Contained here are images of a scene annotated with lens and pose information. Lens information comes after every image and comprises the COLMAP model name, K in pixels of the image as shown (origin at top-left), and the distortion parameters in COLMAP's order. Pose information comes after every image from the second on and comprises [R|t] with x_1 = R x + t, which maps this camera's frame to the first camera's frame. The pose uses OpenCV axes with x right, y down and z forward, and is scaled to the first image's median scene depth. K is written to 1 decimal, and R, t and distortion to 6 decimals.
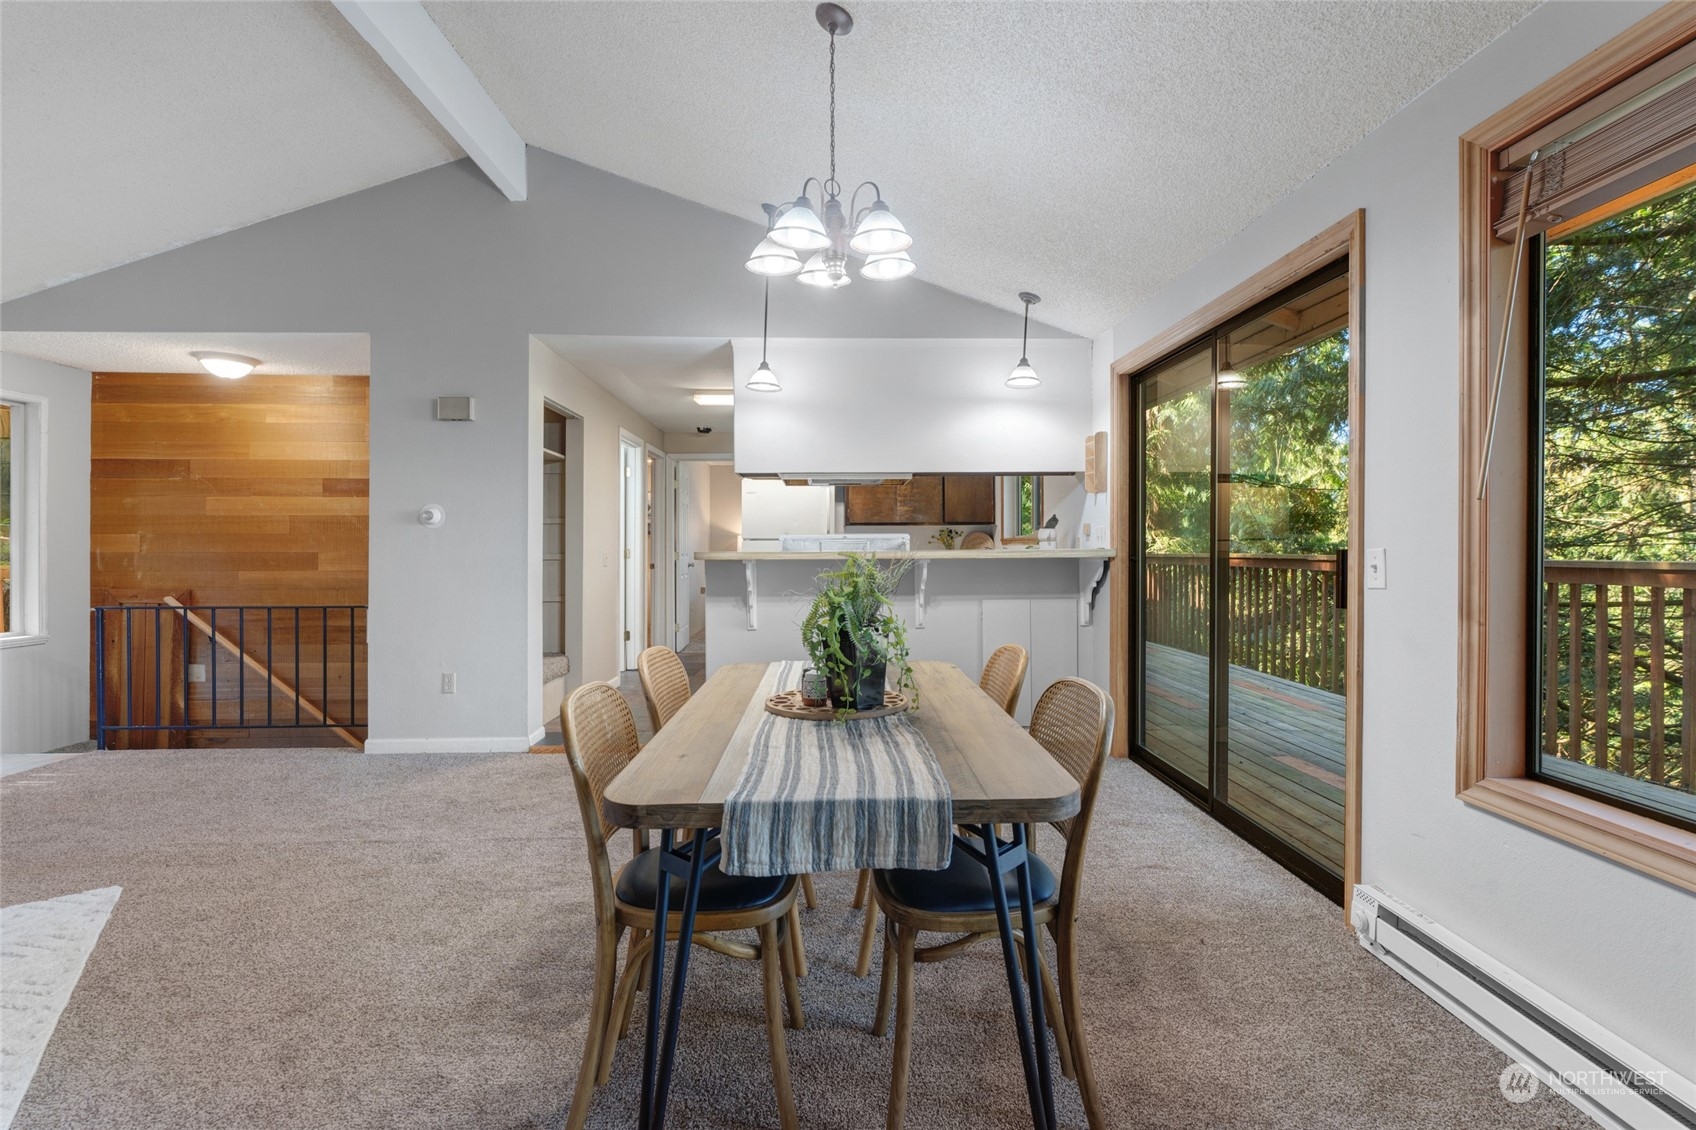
lens RADIAL K [[768.8, 0, 846.9], [0, 768.8, 548.2], [0, 0, 1]] dist [-0.003751, 0.000447]
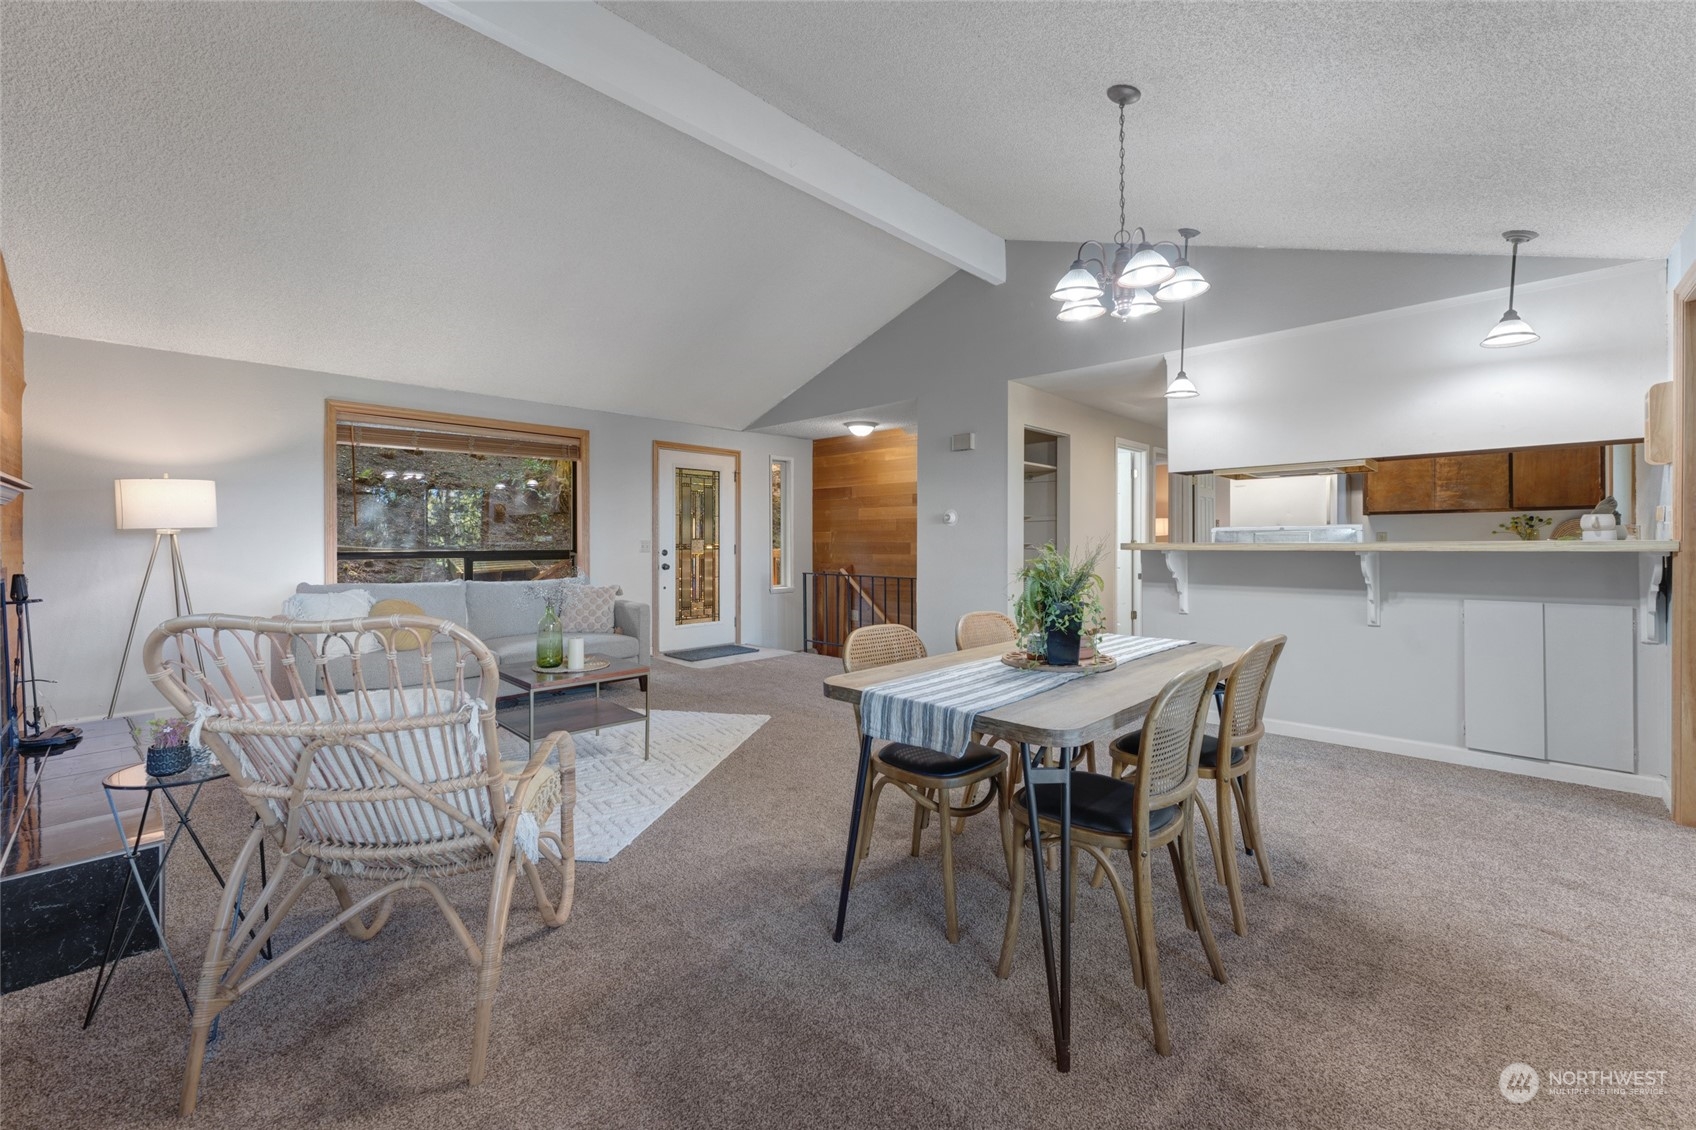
lens RADIAL K [[676.5, 0, 857.2], [0, 676.5, 542.5], [0, 0, 1]] dist [0.000012, -0.000876]
pose [[0.694987, 0.002076, -0.719019, 0.207979], [0.001726, 0.999988, 0.004556, -0.000973], [0.719020, -0.004407, 0.694975, -0.011273]]
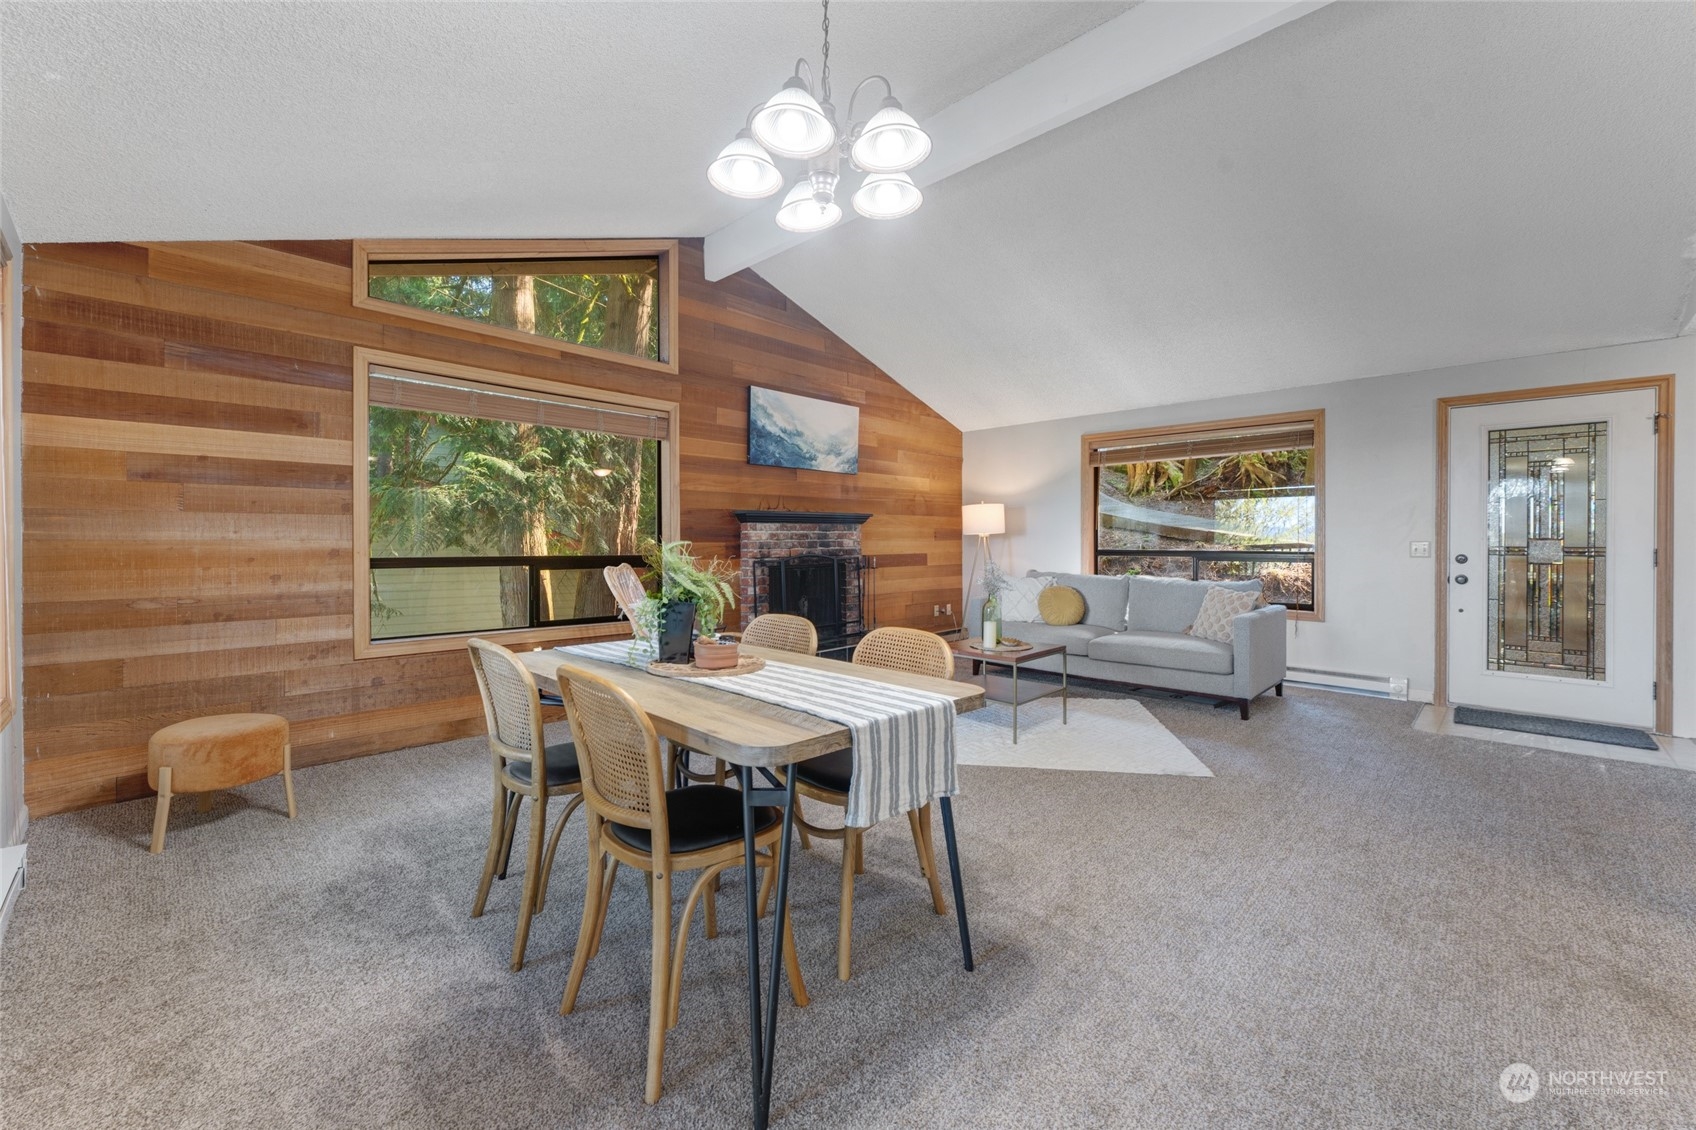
lens RADIAL K [[676.5, 0, 850.9], [0, 676.5, 543.7], [0, 0, 1]] dist [0.000012, -0.000876]
pose [[-0.711876, 0.001814, -0.702303, 0.211724], [0.000396, 0.999998, 0.002182, 0.001428], [0.702305, 0.001275, -0.711875, 0.688568]]
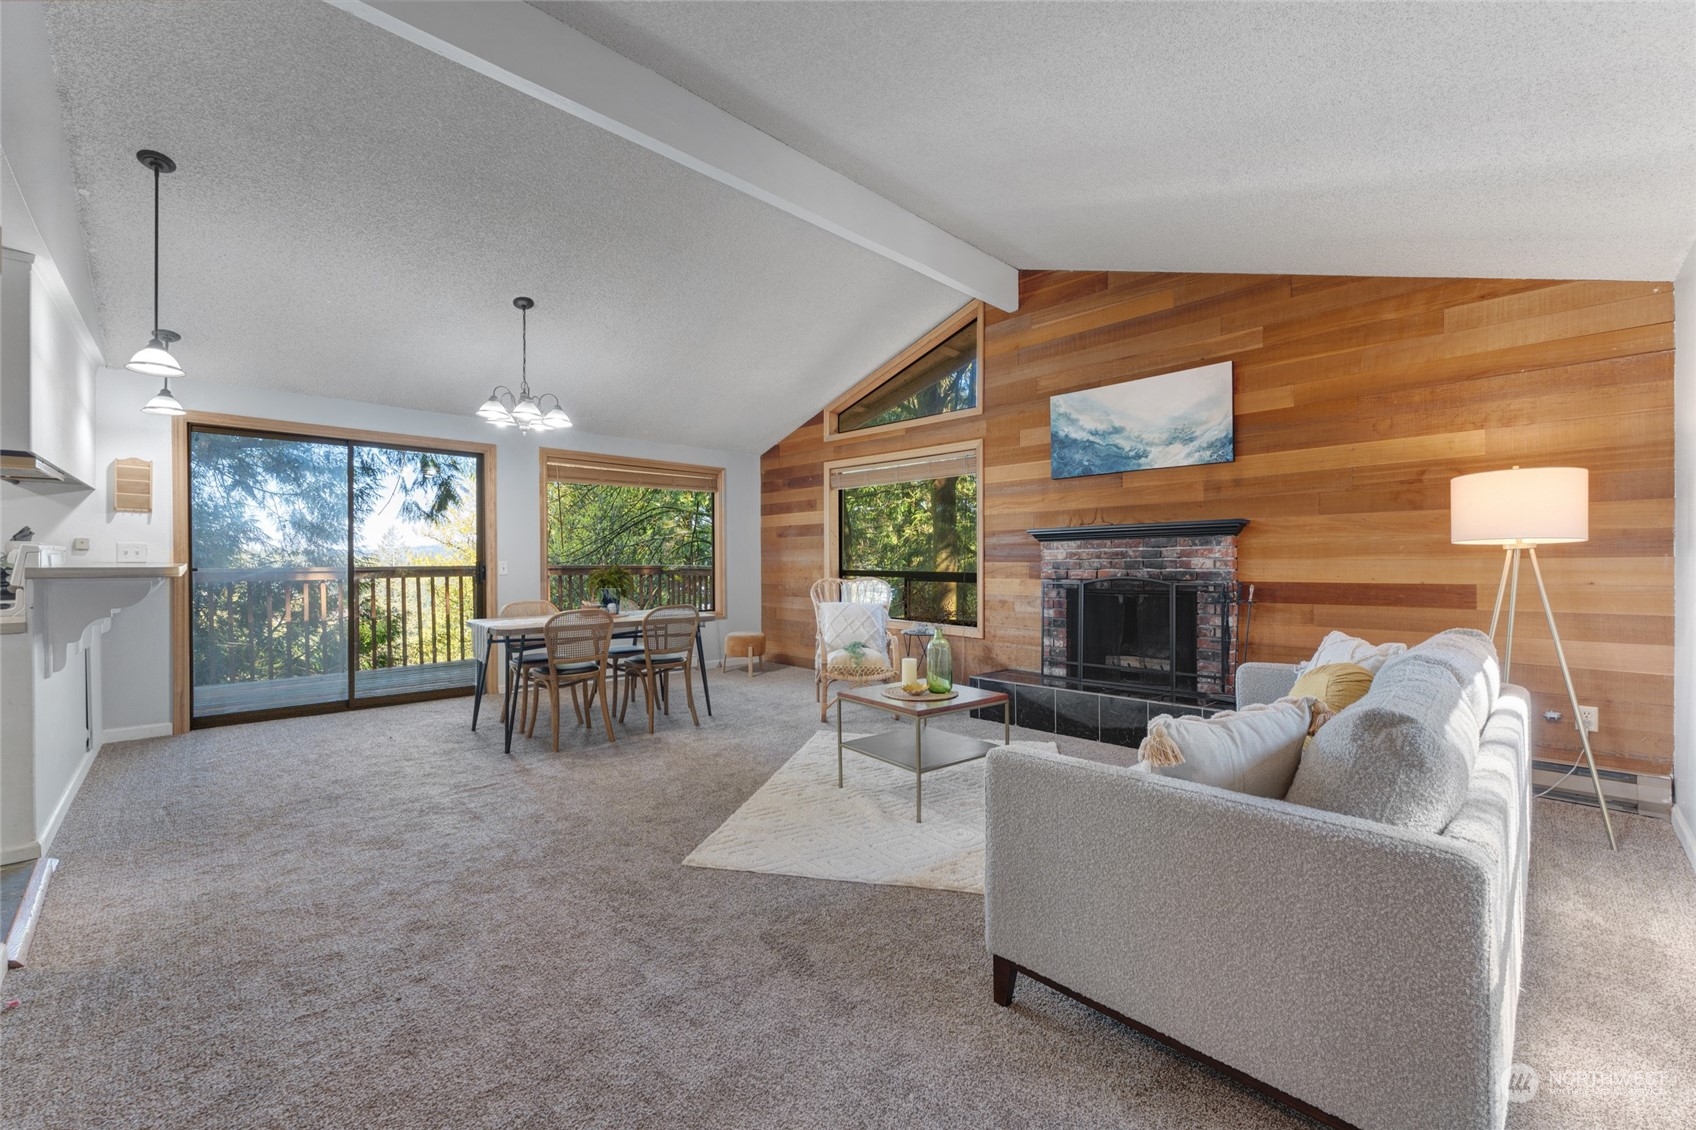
lens RADIAL K [[676.5, 0, 846.9], [0, 676.5, 559.6], [0, 0, 1]] dist [0.000012, -0.000876]
pose [[-0.673365, 0.003276, 0.739303, -0.895251], [0.001633, 0.999994, -0.002944, -0.000025], [-0.739308, -0.000776, -0.673367, 0.720885]]
